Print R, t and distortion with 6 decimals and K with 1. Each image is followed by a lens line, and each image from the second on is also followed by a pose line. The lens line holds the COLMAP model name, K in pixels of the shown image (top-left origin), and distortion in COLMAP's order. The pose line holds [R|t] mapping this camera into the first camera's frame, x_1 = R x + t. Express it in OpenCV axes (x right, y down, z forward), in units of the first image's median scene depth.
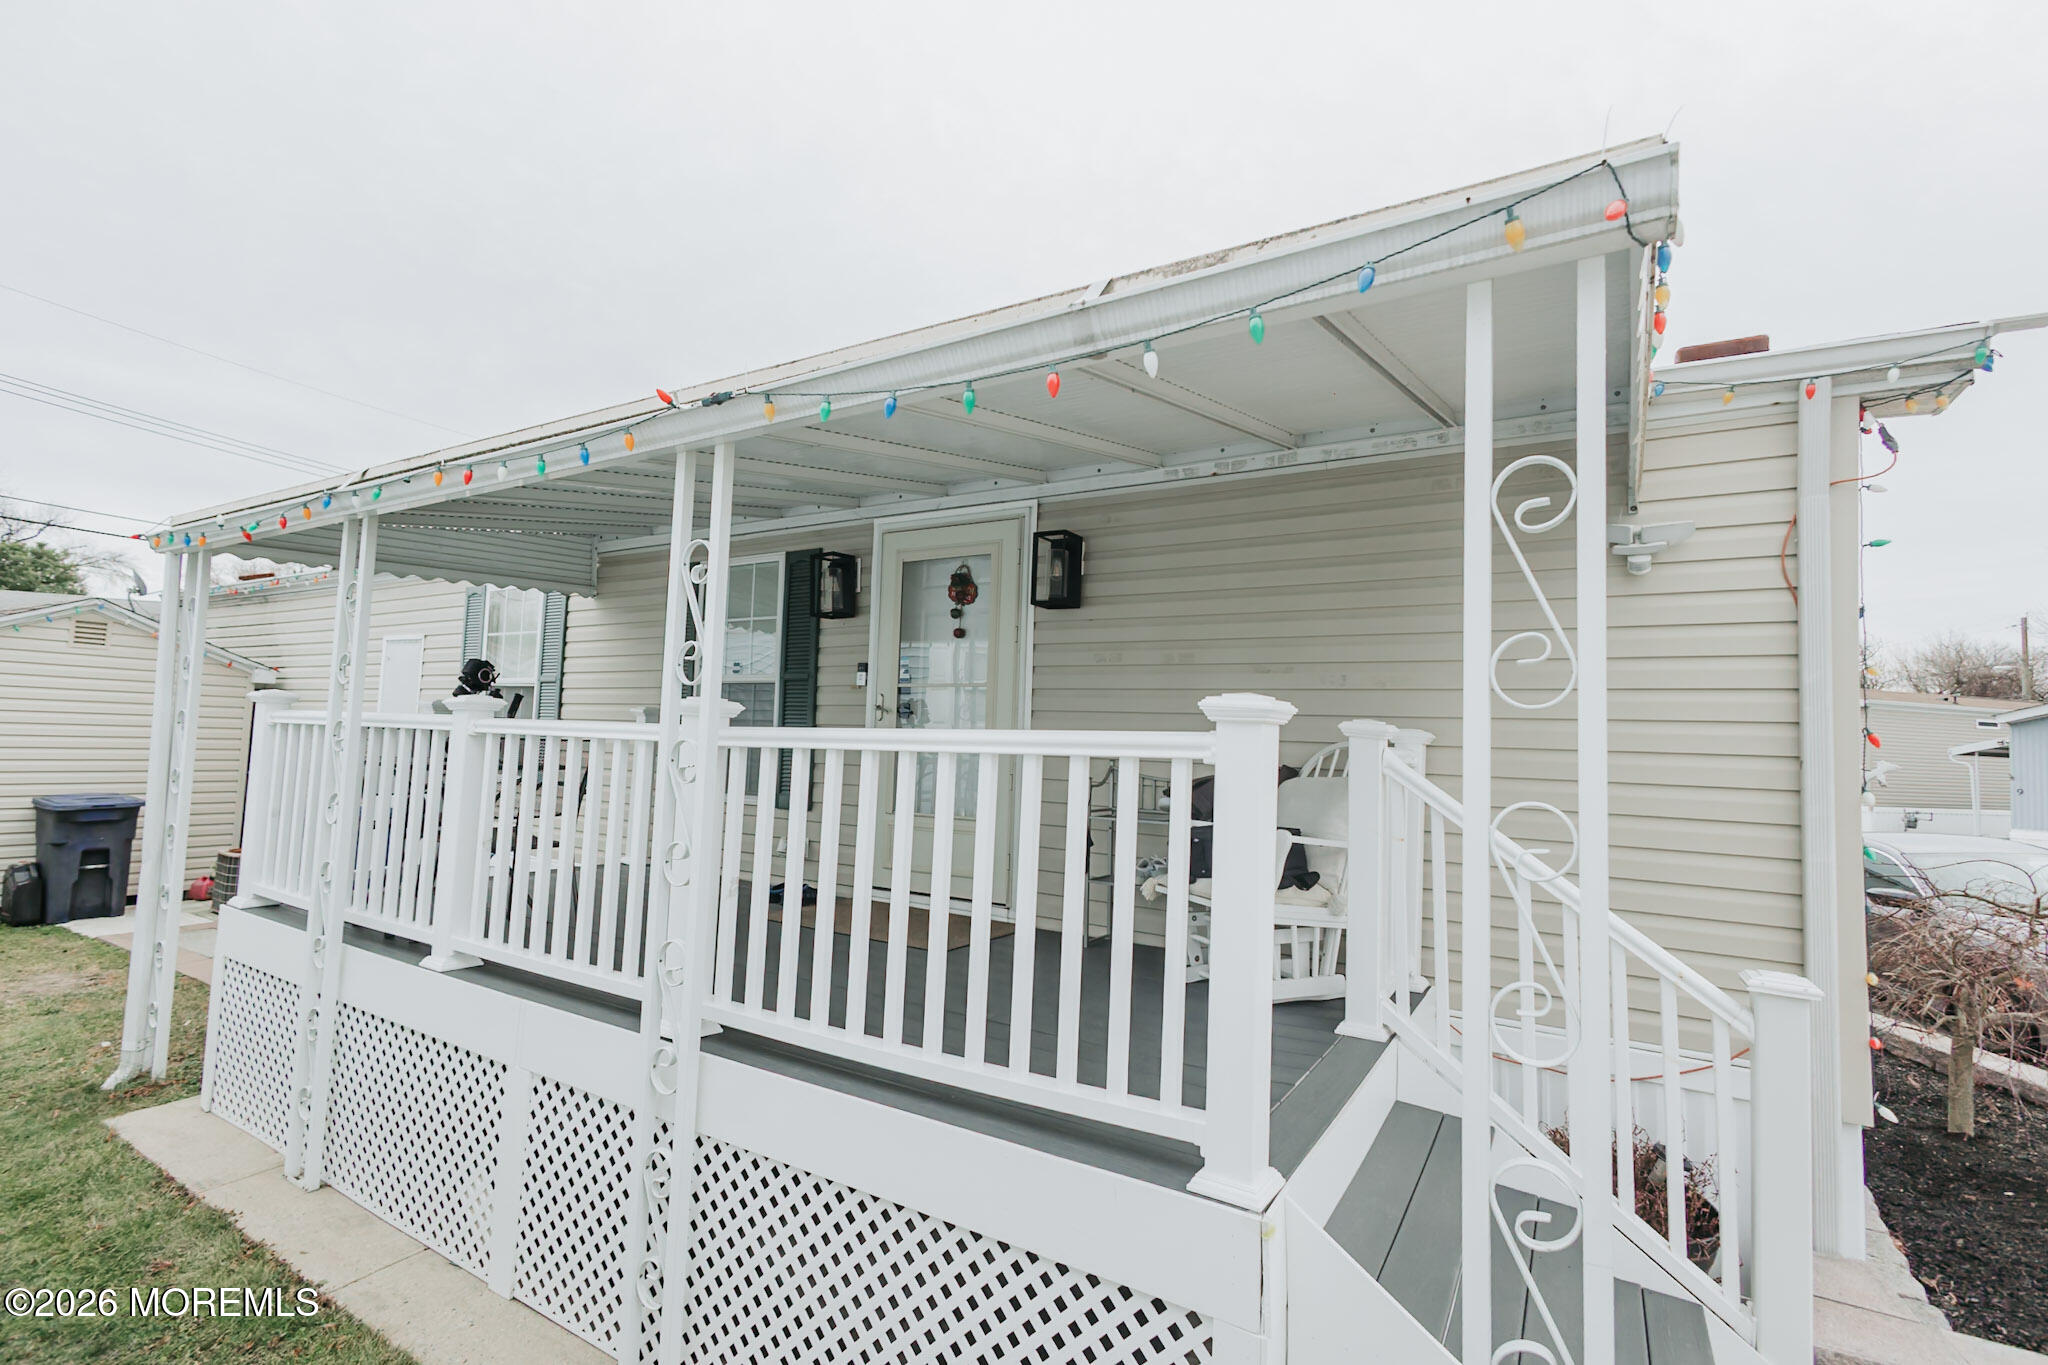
lens RADIAL K [[935.3, 0, 1024.0], [0, 935.3, 682.5], [0, 0, 1]] dist [0.009329, -0.001401]
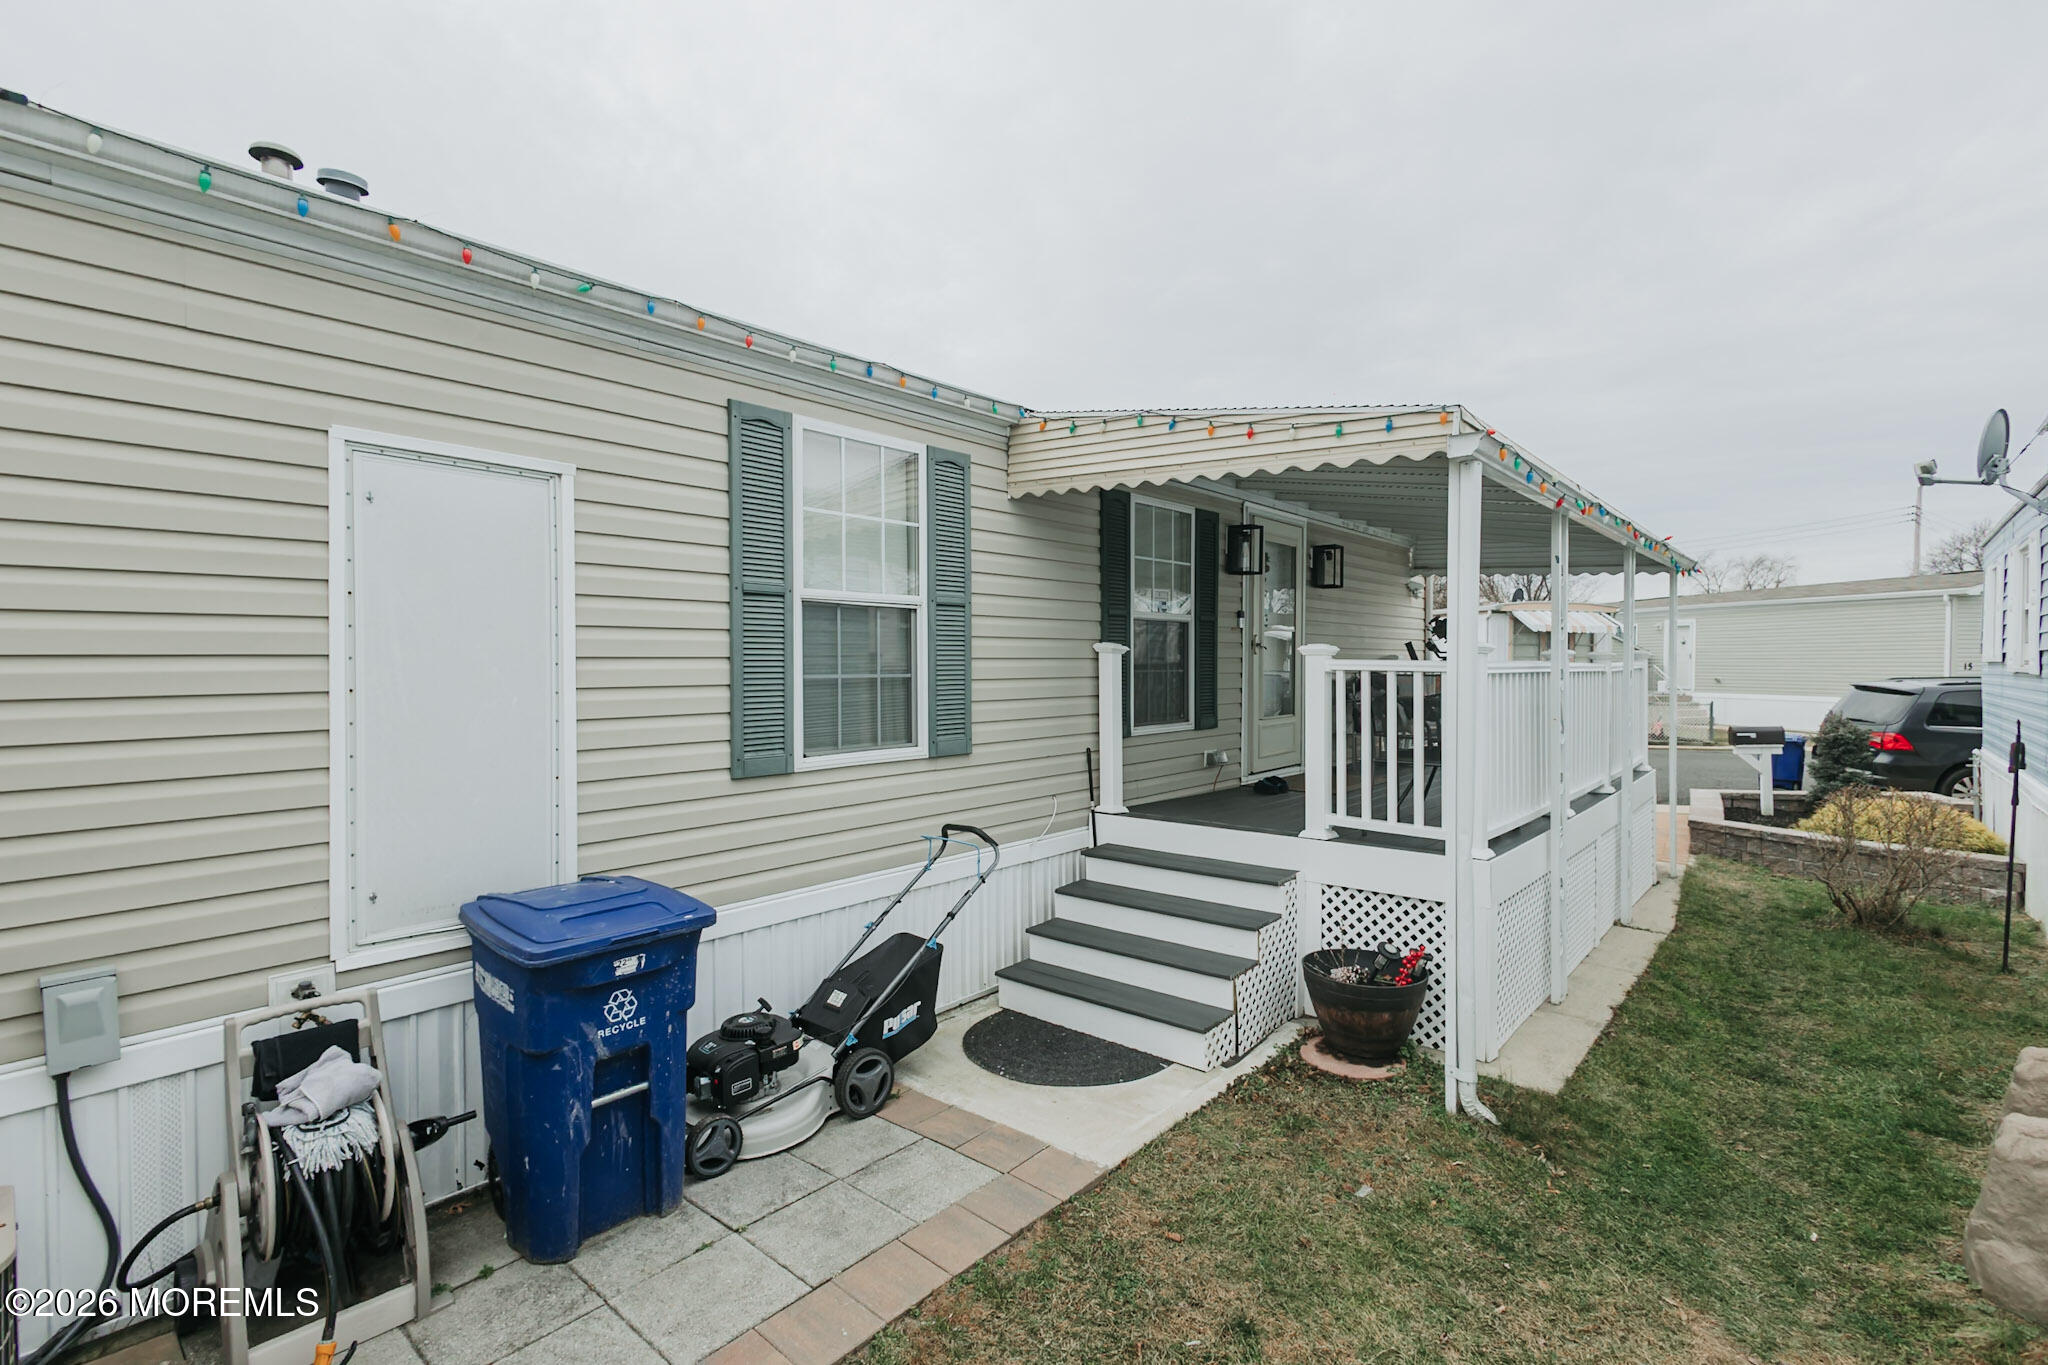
lens RADIAL K [[935.3, 0, 1024.0], [0, 935.3, 682.5], [0, 0, 1]] dist [0.009329, -0.001401]
pose [[0.209507, -0.043544, 0.976837, -1.495743], [-0.049826, 0.997235, 0.055140, 0.024099], [-0.976537, -0.060224, 0.206758, 0.997861]]
